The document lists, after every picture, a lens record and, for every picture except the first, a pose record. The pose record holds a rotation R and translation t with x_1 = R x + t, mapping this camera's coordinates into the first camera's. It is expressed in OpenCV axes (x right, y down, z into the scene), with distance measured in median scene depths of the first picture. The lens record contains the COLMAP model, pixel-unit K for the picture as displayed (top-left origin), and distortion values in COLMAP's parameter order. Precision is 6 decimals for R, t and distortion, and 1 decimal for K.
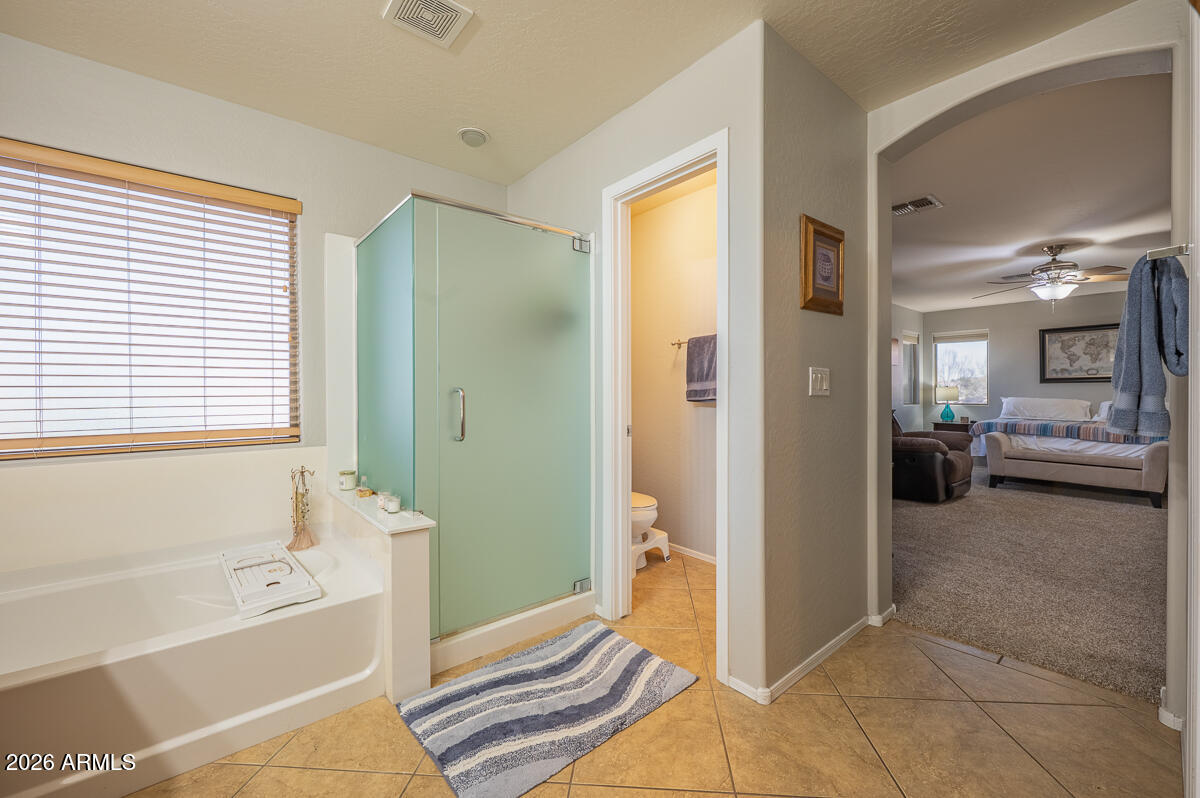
lens RADIAL K [[487.2, 0, 604.3], [0, 487.2, 390.0], [0, 0, 1]] dist [-0.001229, -0.000379]
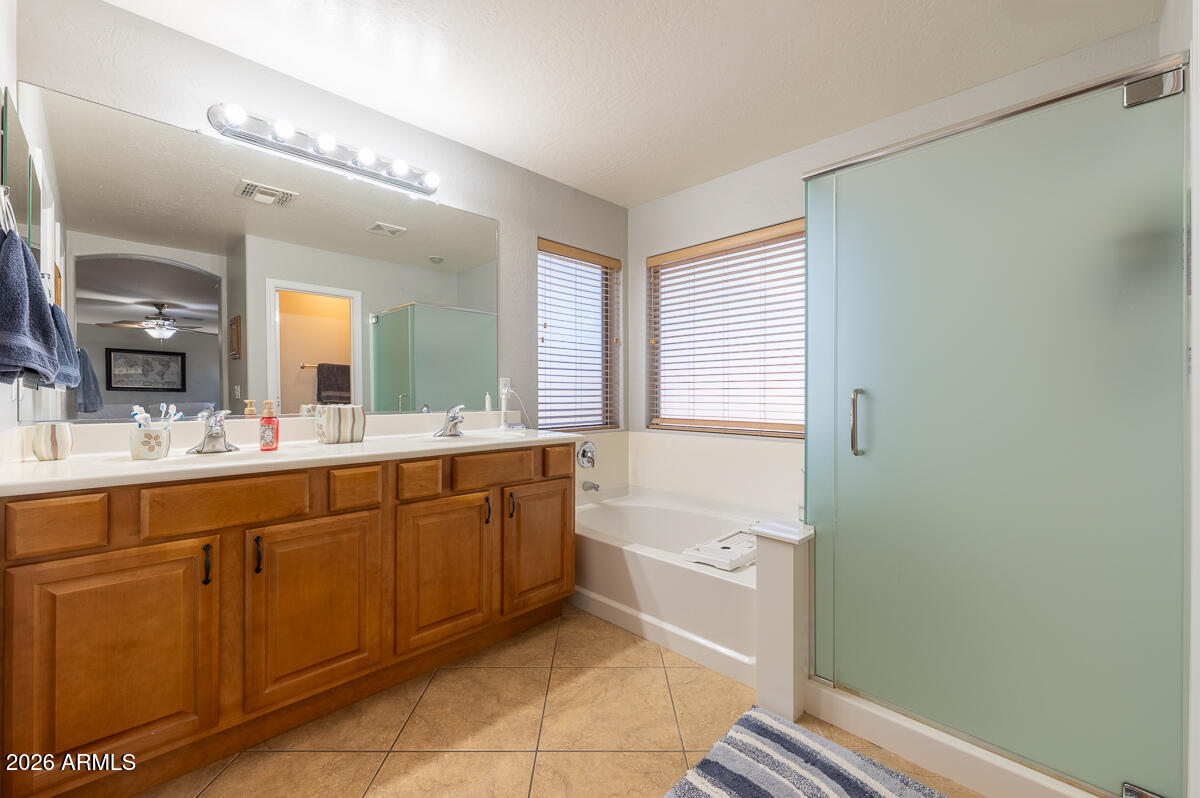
lens RADIAL K [[487.2, 0, 604.3], [0, 487.2, 390.0], [0, 0, 1]] dist [-0.001229, -0.000379]
pose [[0.080140, 0.003977, -0.996776, 1.358578], [0.001701, 0.999990, 0.004127, -0.025679], [0.996782, -0.002027, 0.080132, 1.517414]]
